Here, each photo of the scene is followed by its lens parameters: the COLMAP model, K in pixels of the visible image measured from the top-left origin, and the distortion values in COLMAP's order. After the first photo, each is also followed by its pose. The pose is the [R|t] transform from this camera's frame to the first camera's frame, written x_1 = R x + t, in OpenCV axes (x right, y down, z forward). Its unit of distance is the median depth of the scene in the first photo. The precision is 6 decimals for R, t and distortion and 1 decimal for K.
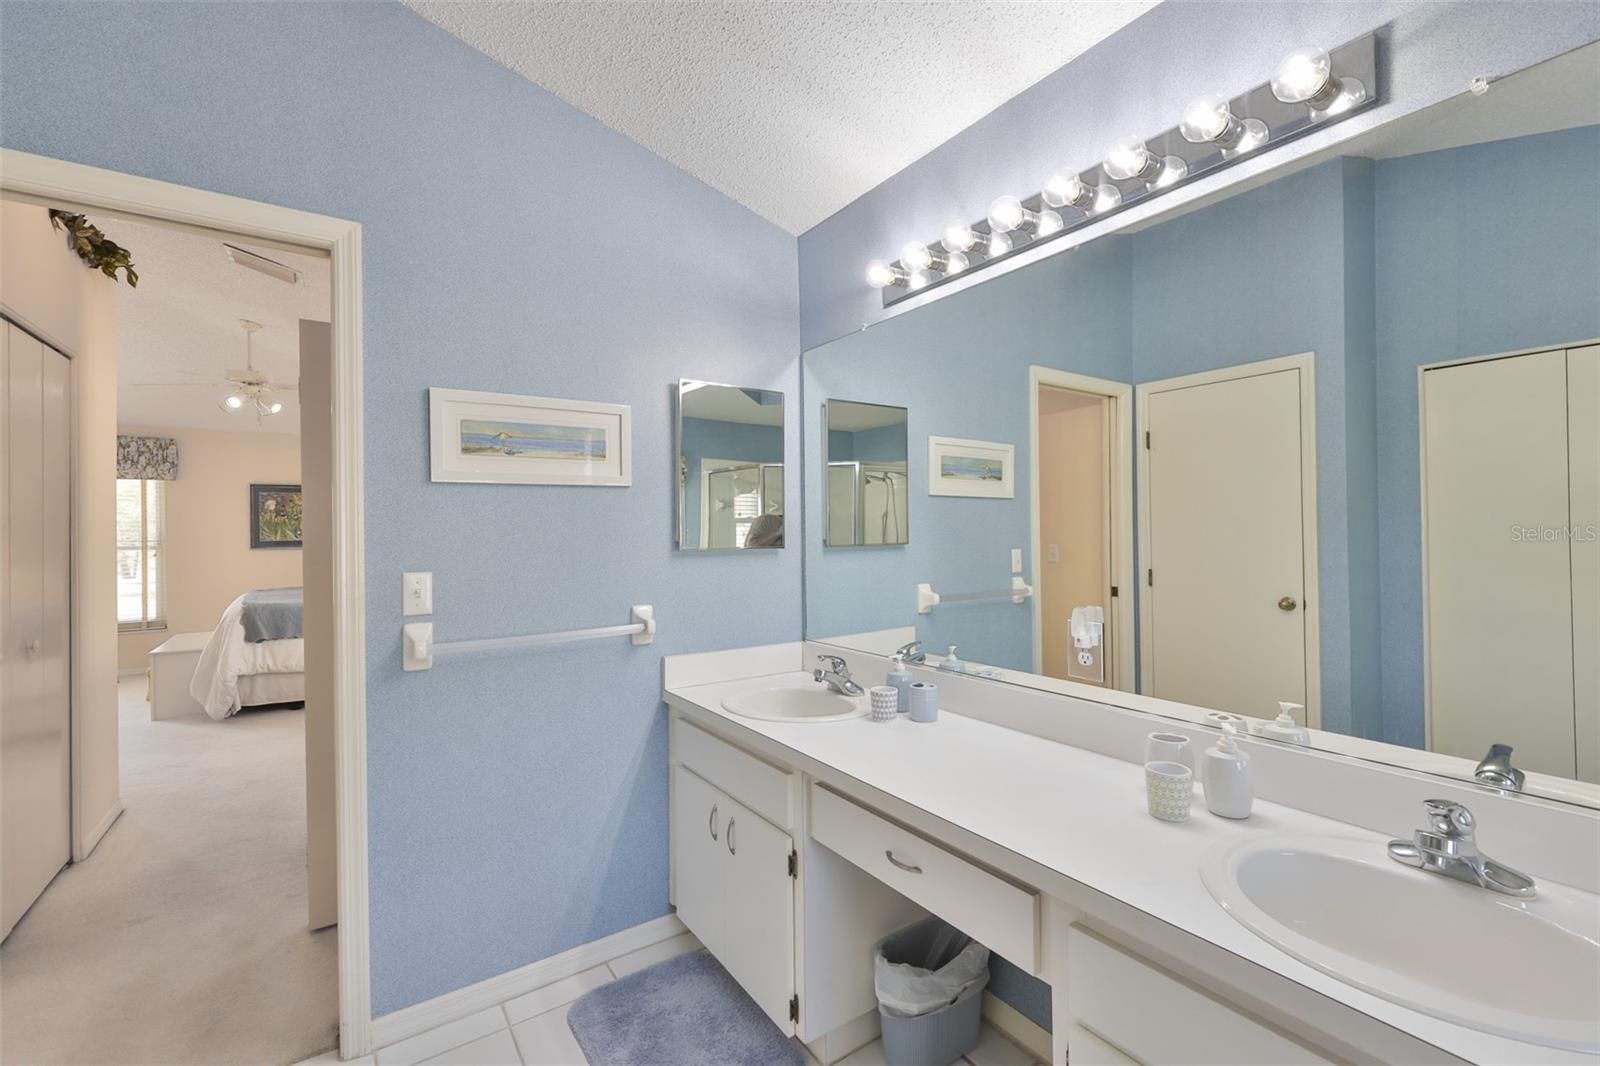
lens RADIAL K [[692.6, 0, 807.6], [0, 692.6, 525.7], [0, 0, 1]] dist [-0.001656, 0.000670]
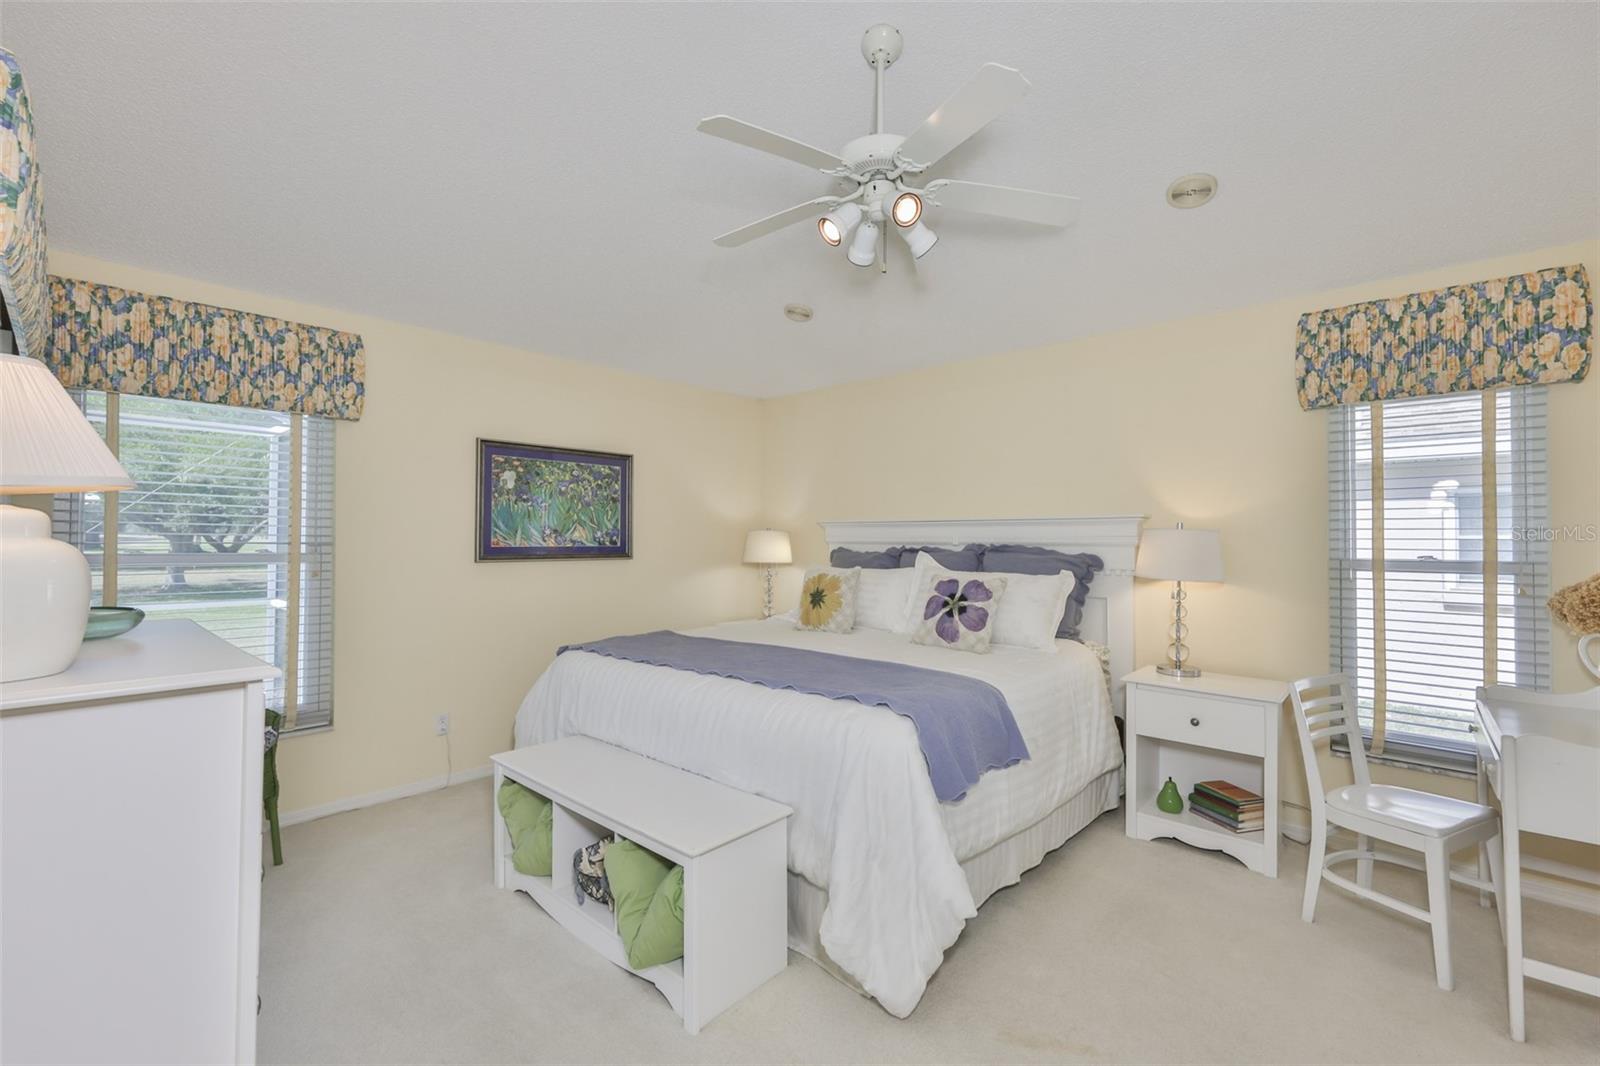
lens RADIAL K [[692.6, 0, 816.1], [0, 692.6, 533.3], [0, 0, 1]] dist [-0.001656, 0.000670]
pose [[0.974169, 0.011690, 0.225519, -0.714622], [-0.008492, 0.999849, -0.015146, 0.019302], [-0.225662, 0.012840, 0.974121, 0.452331]]
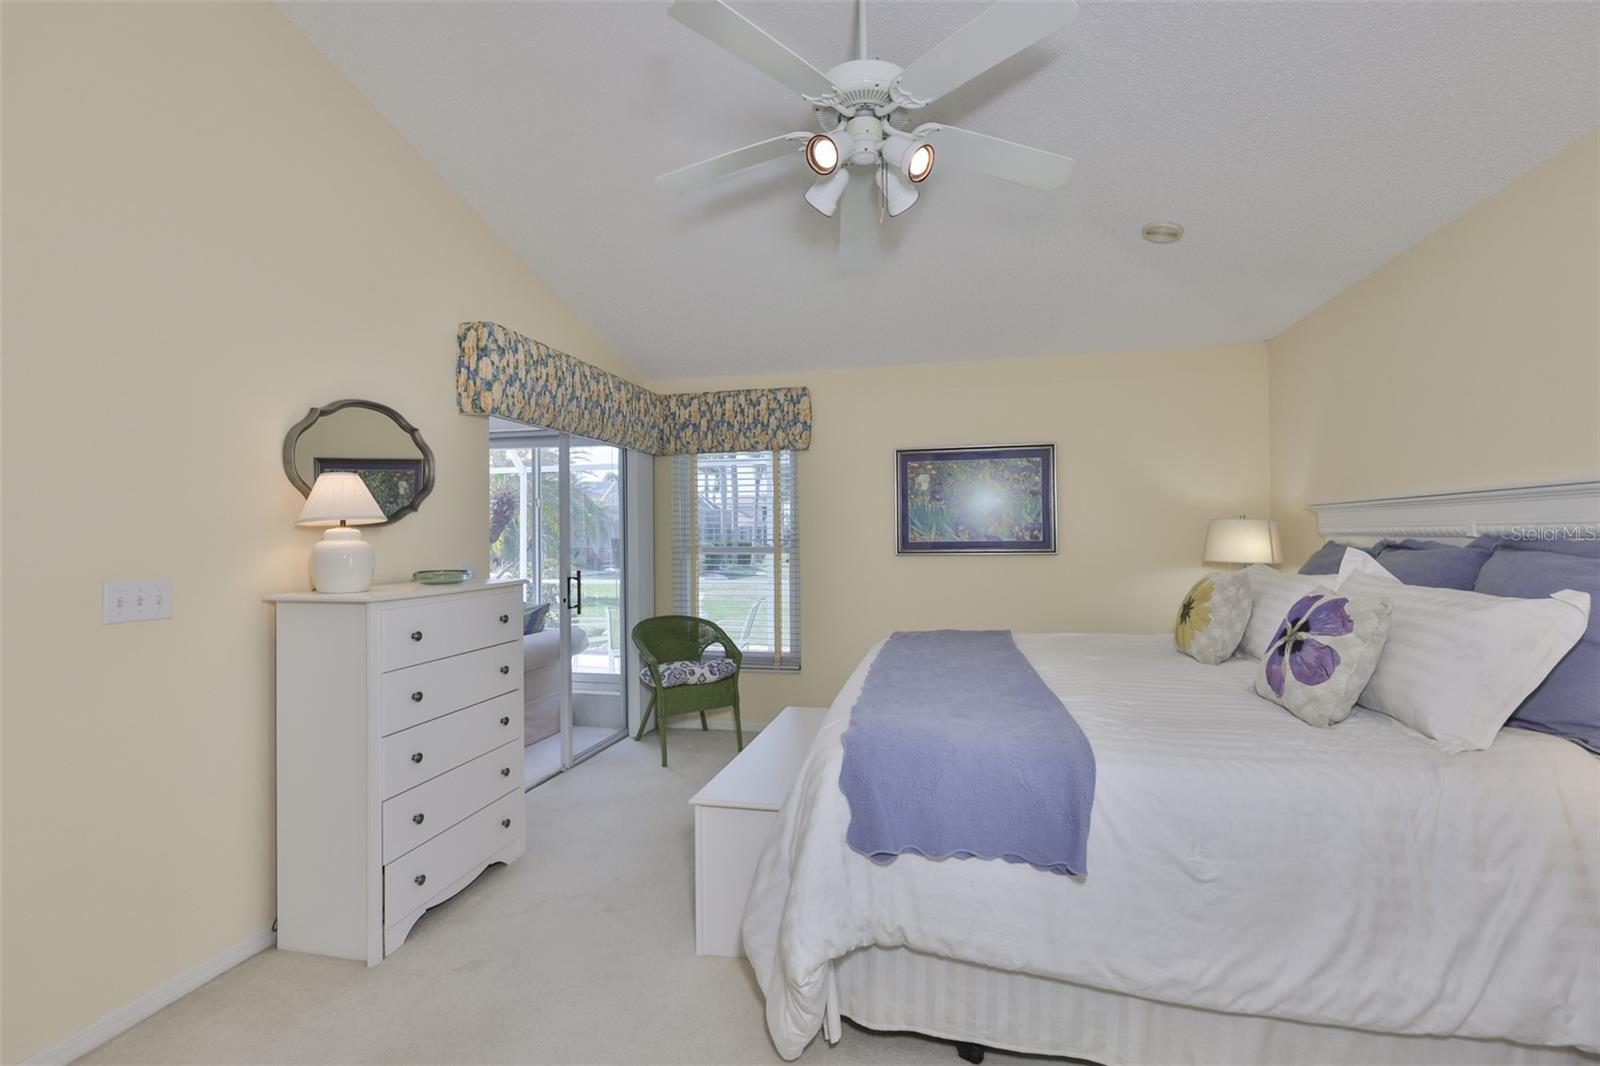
lens RADIAL K [[692.6, 0, 798.3], [0, 692.6, 539.0], [0, 0, 1]] dist [-0.001656, 0.000670]
pose [[0.662729, 0.001881, -0.748857, -0.422978], [0.002779, 0.999984, 0.004971, 0.017694], [0.748854, -0.005376, 0.662713, 0.553691]]
